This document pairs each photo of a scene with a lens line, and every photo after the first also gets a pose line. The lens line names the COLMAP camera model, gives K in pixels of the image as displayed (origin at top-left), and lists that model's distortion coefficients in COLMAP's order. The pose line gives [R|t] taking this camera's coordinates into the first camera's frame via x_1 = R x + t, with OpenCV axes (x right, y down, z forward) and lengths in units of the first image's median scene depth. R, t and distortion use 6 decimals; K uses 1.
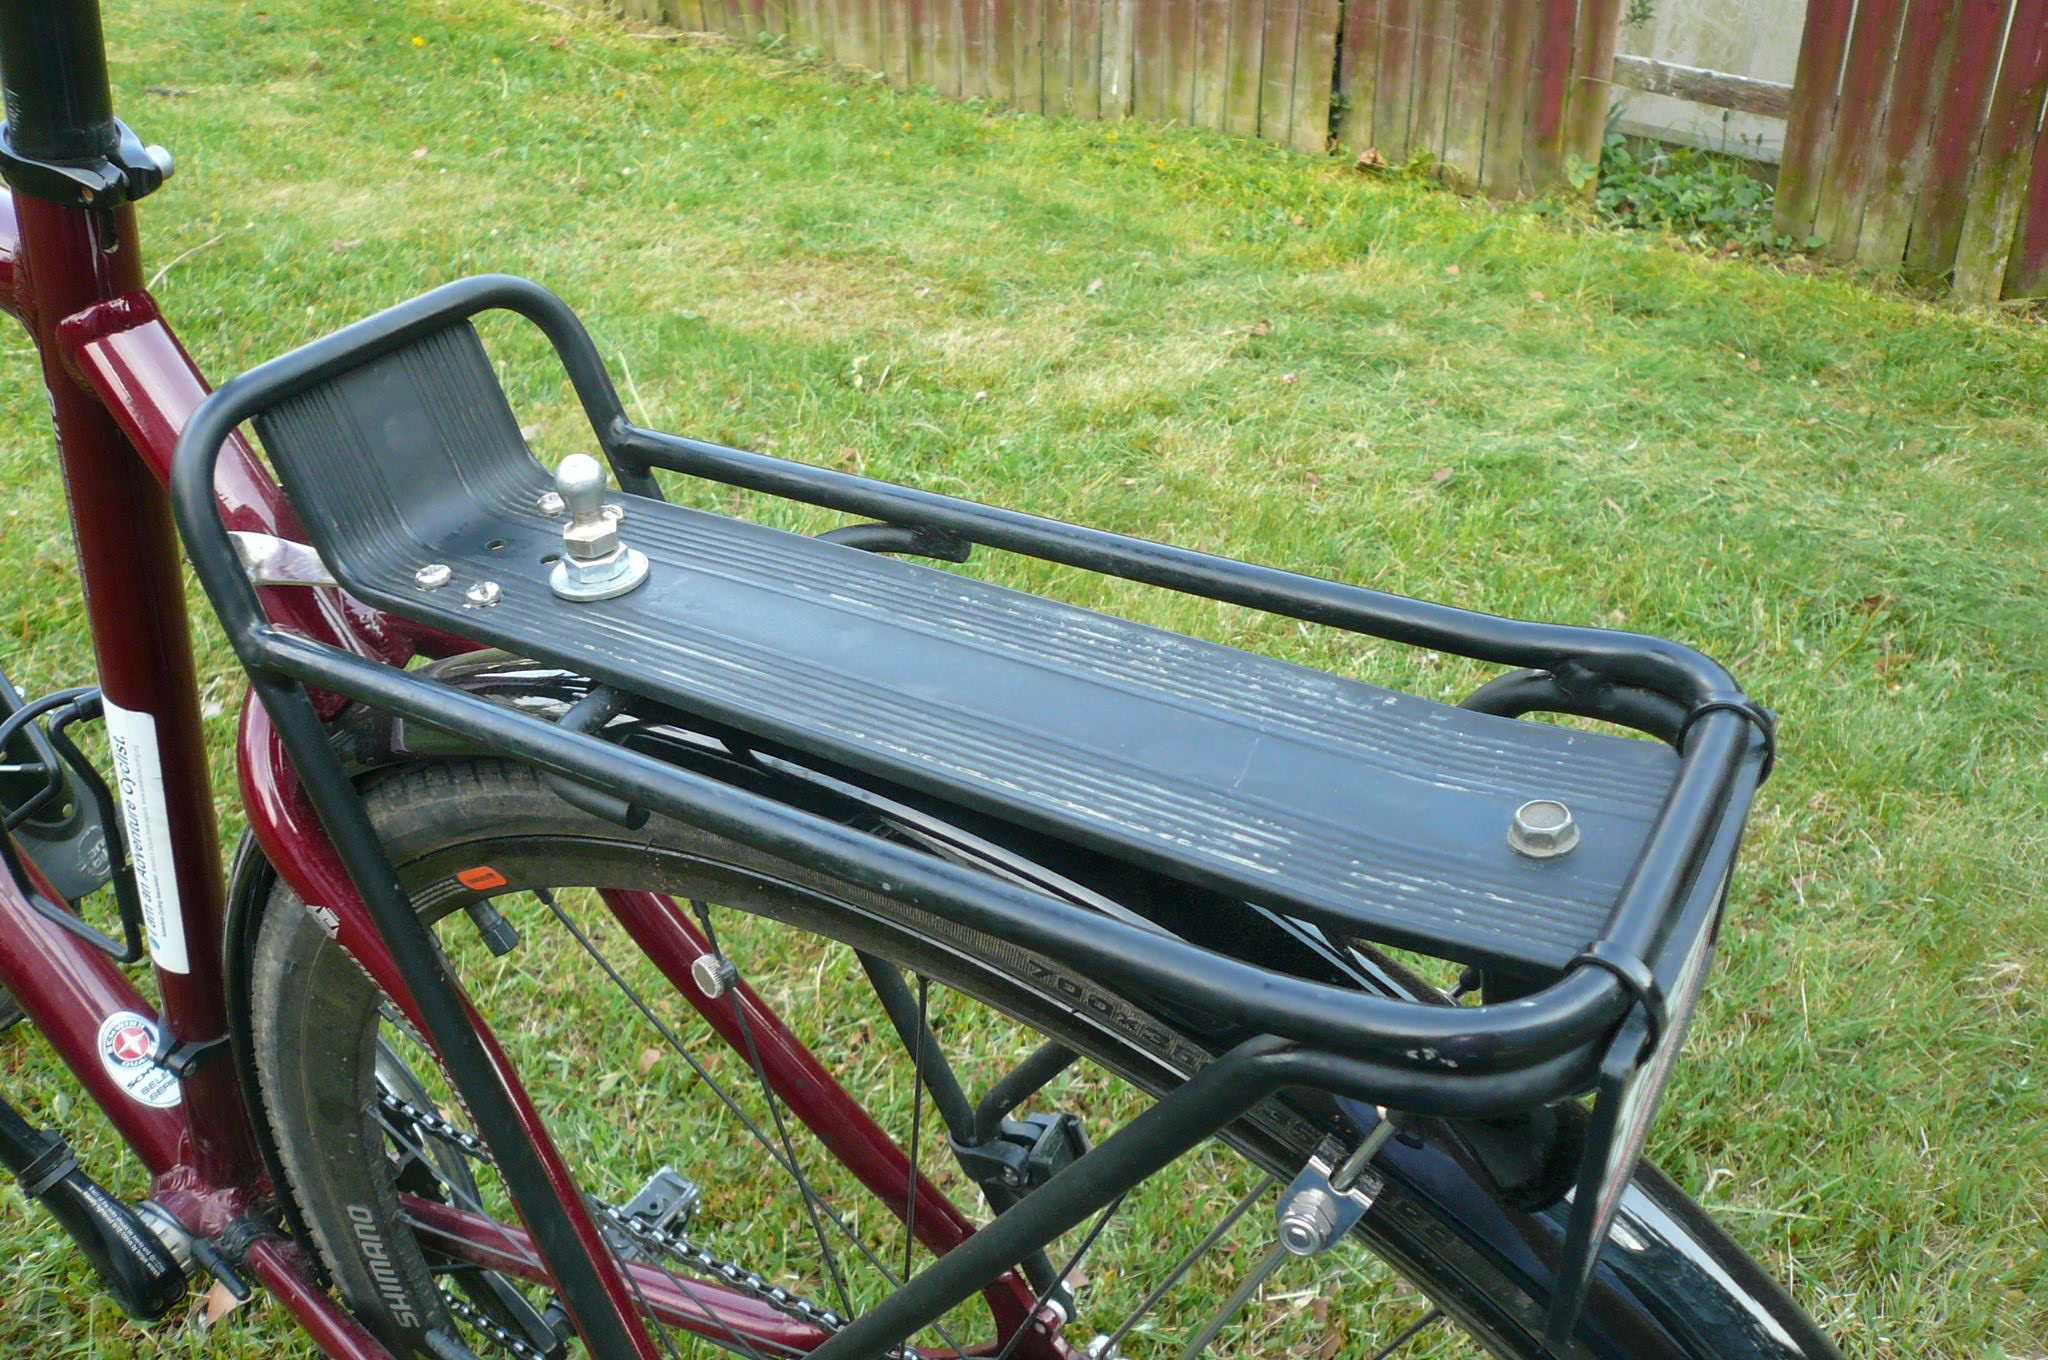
lens RADIAL K [[1725.4, 0, 1026.3], [0, 1725.4, 682.4], [0, 0, 1]] dist [-0.093381, 0.012056]
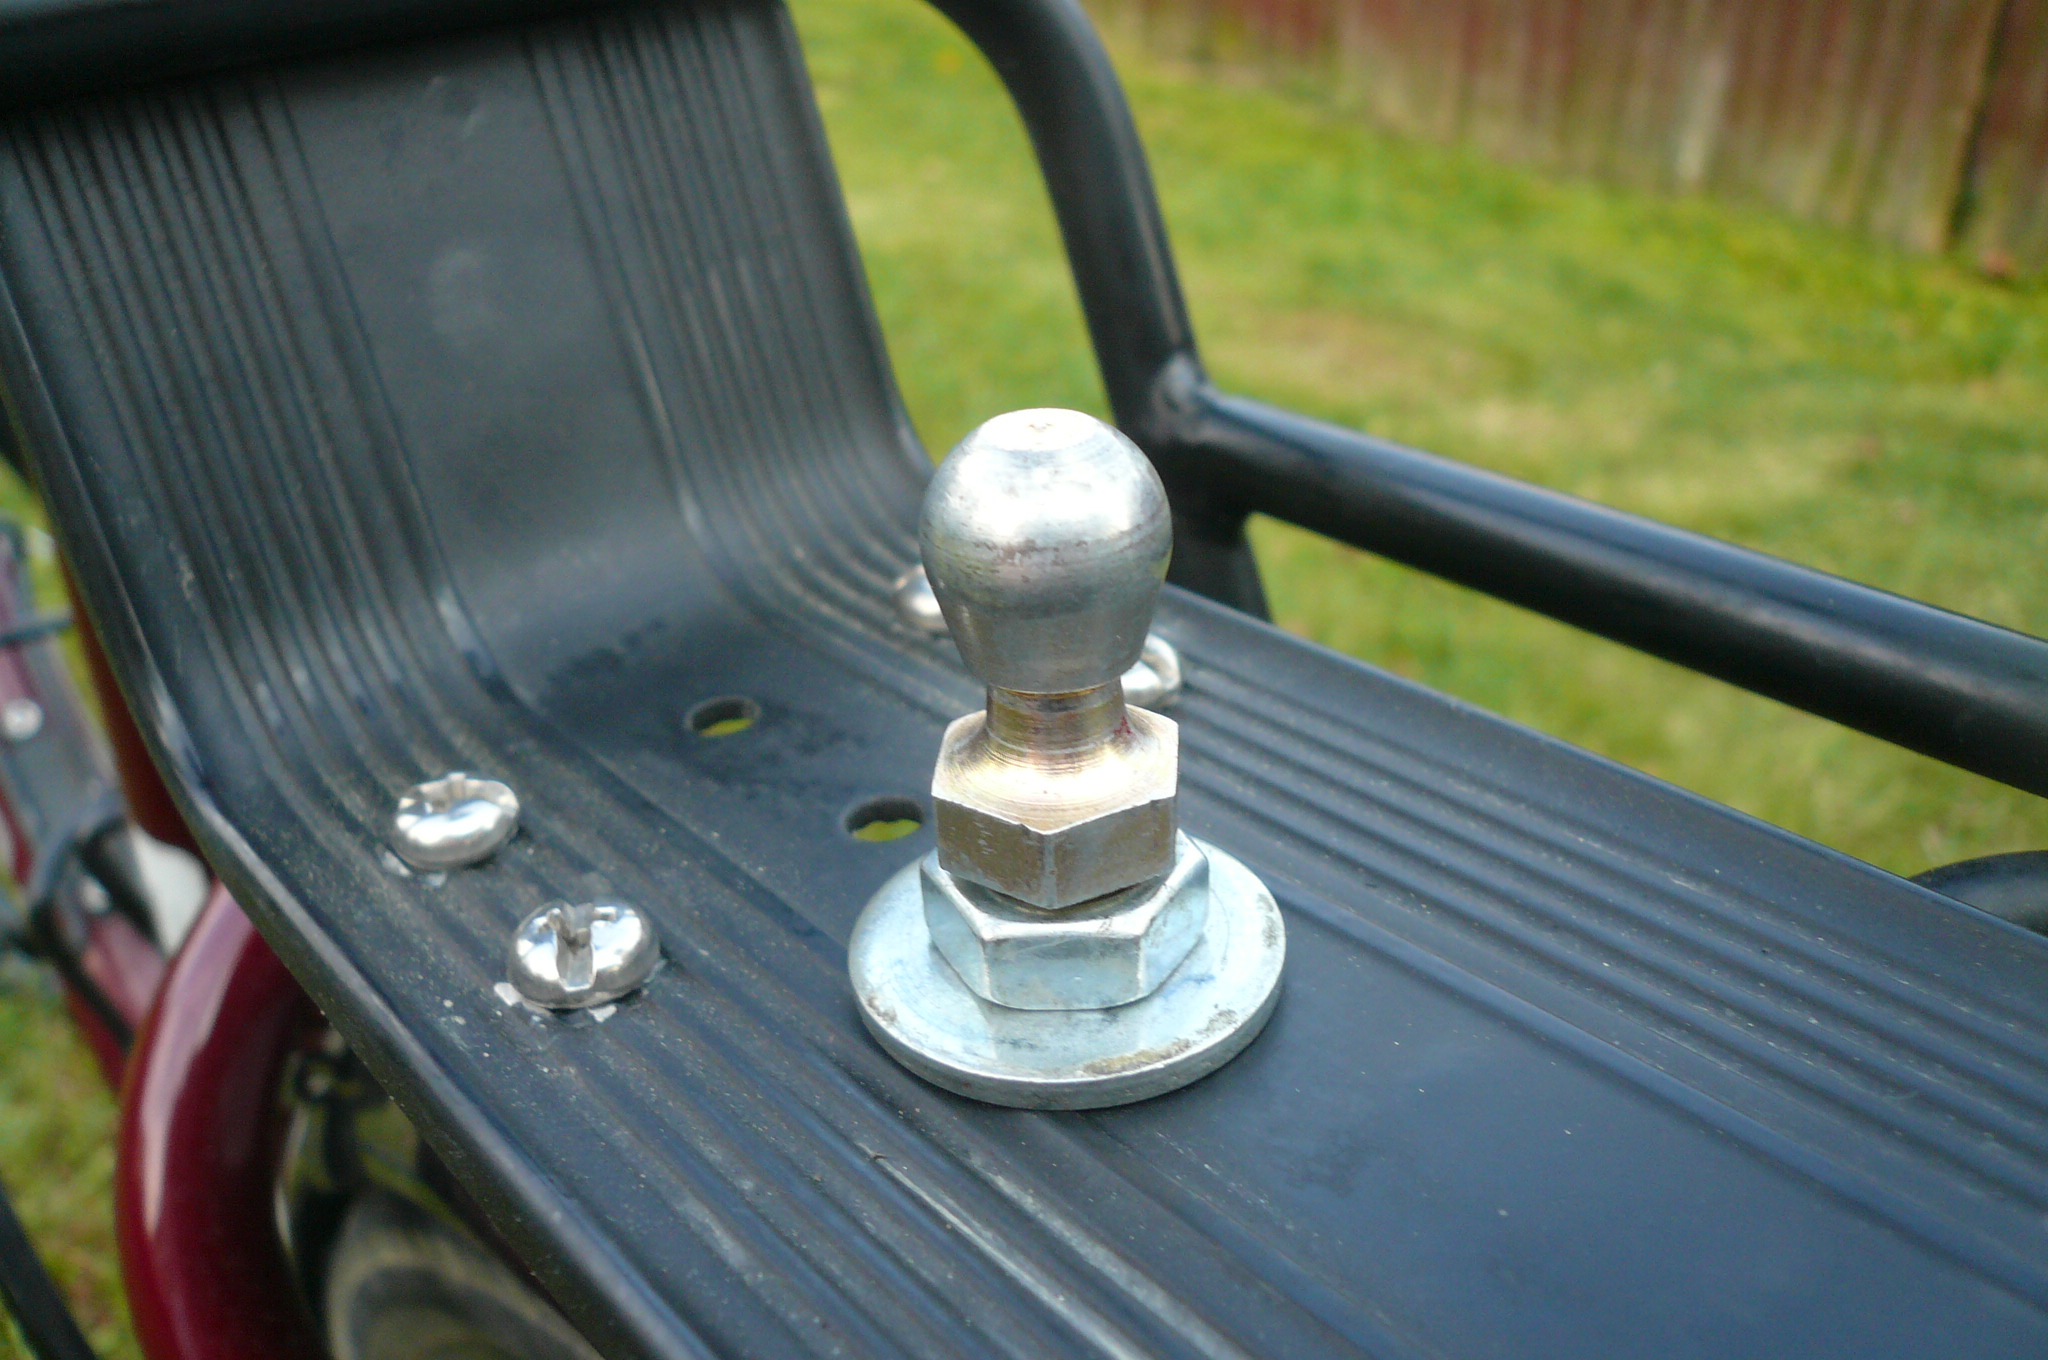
lens RADIAL K [[1725.4, 0, 1024.1], [0, 1725.4, 669.9], [0, 0, 1]] dist [-0.093381, 0.012056]
pose [[0.957945, 0.139445, -0.250792, -0.056820], [-0.151685, 0.987972, -0.030056, -0.025771], [0.243585, 0.066834, 0.967574, 0.217479]]
